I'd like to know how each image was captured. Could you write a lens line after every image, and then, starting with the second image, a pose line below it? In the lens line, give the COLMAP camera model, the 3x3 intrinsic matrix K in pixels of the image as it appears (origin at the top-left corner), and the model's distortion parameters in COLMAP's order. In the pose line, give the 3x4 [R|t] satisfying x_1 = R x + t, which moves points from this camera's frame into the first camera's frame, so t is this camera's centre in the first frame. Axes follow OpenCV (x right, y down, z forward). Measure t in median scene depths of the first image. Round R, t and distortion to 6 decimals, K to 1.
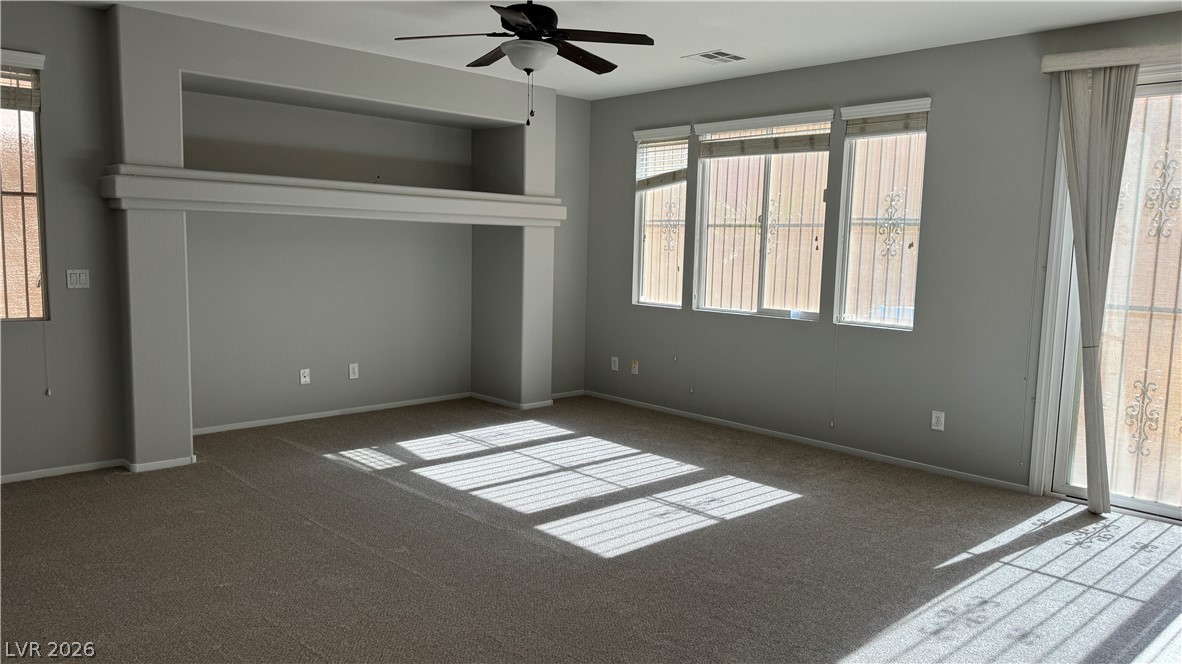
lens RADIAL K [[850.8, 0, 594.0], [0, 850.8, 328.0], [0, 0, 1]] dist [0.106733, -0.148179]
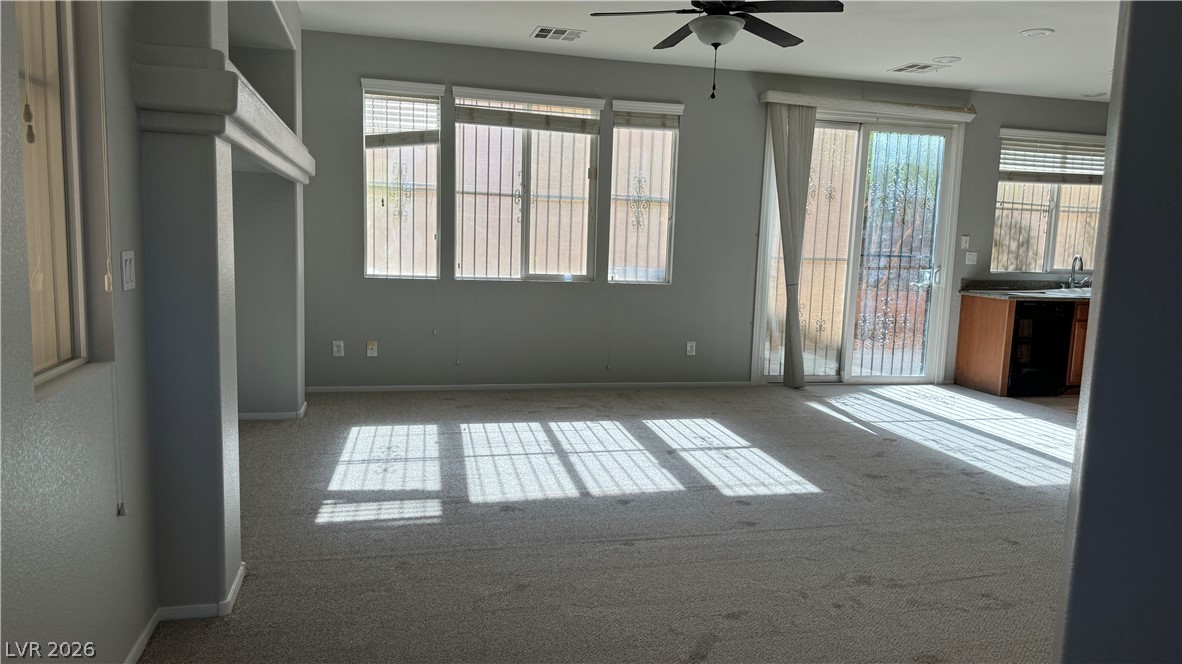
lens RADIAL K [[808.1, 0, 589.9], [0, 808.1, 315.3], [0, 0, 1]] dist [0.165806, -0.119163]
pose [[0.475917, -0.102934, 0.873446, -0.827147], [0.061840, 0.994586, 0.083515, -0.064112], [-0.877314, 0.014268, 0.479705, 0.554619]]
